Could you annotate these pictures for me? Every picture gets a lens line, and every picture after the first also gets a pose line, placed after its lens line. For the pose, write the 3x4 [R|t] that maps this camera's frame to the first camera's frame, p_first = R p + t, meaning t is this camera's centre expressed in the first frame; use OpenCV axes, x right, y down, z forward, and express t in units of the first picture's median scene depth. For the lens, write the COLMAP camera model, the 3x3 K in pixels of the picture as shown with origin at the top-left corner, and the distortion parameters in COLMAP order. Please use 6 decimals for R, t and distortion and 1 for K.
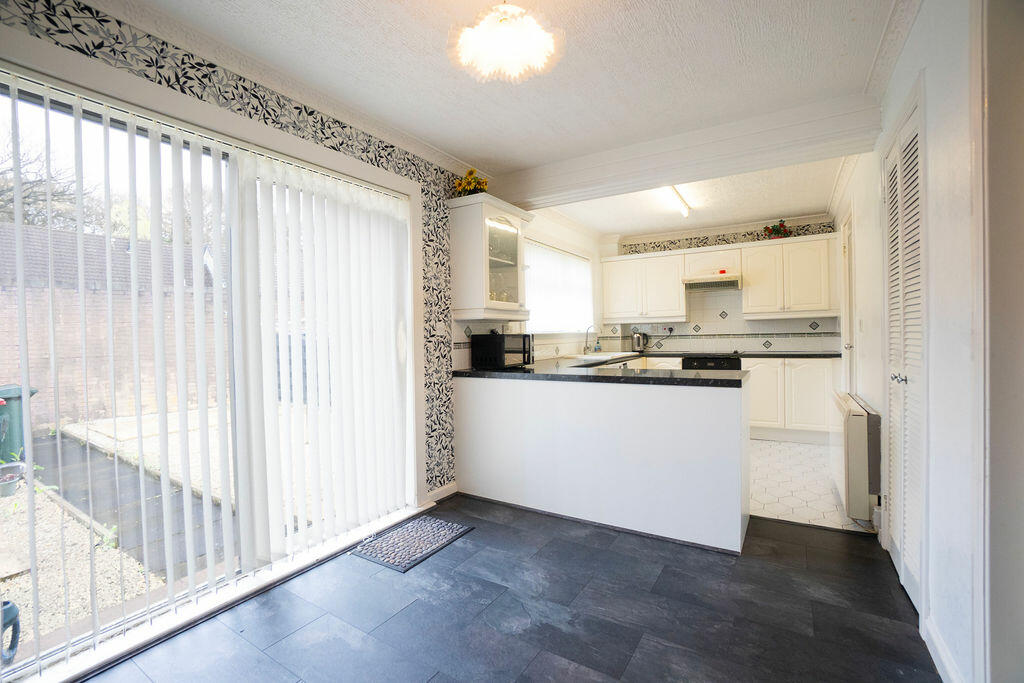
lens RADIAL K [[465.8, 0, 489.9], [0, 465.8, 341.3], [0, 0, 1]] dist [-0.024961, 0.003174]
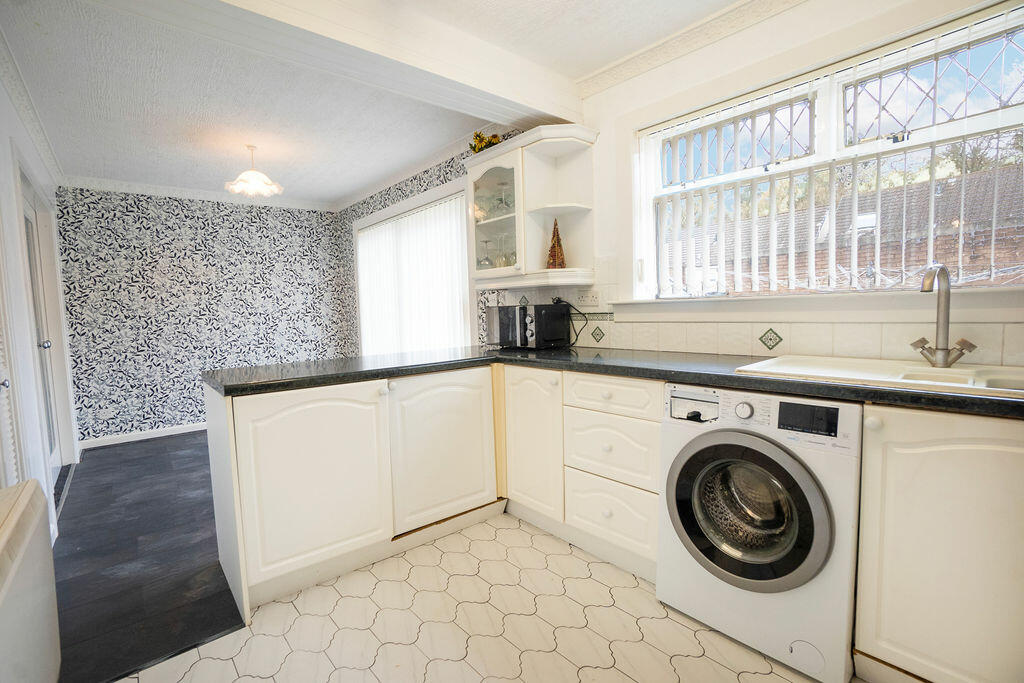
lens RADIAL K [[465.8, 0, 511.1], [0, 465.8, 343.3], [0, 0, 1]] dist [-0.024961, 0.003174]
pose [[-0.283263, 0.102211, -0.953580, 0.906947], [0.022392, 0.994738, 0.099972, -0.035209], [0.958781, 0.006966, -0.284061, 1.360914]]
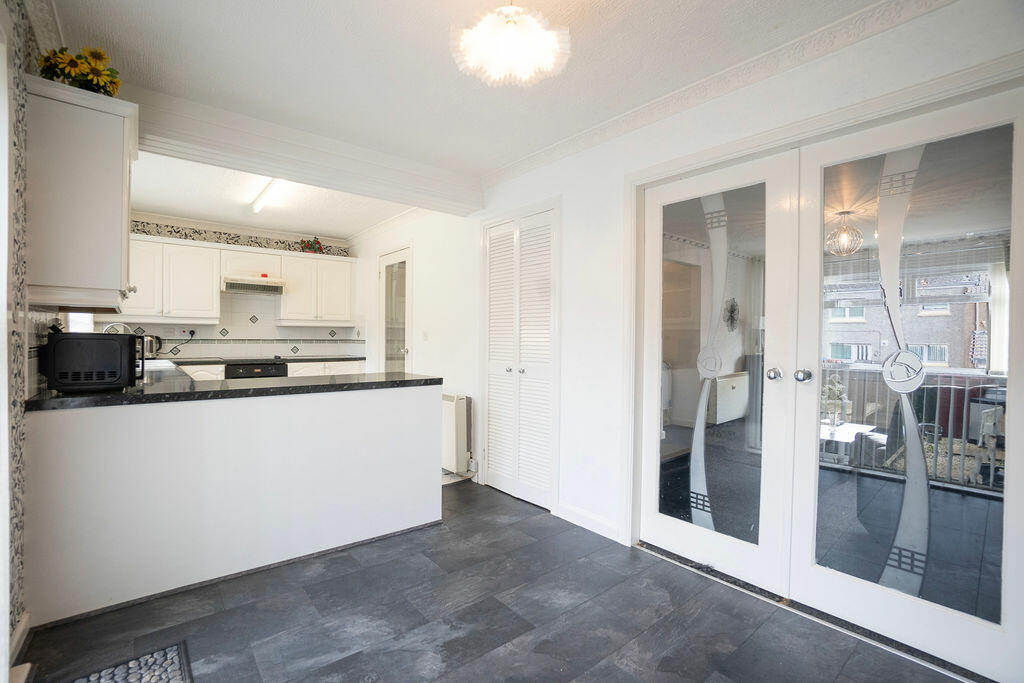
lens RADIAL K [[465.8, 0, 510.2], [0, 465.8, 342.4], [0, 0, 1]] dist [-0.024961, 0.003174]
pose [[0.293862, 0.012857, 0.955762, -0.428075], [-0.001592, 0.999915, -0.012961, 0.003873], [-0.955847, 0.002287, 0.293857, 0.337722]]
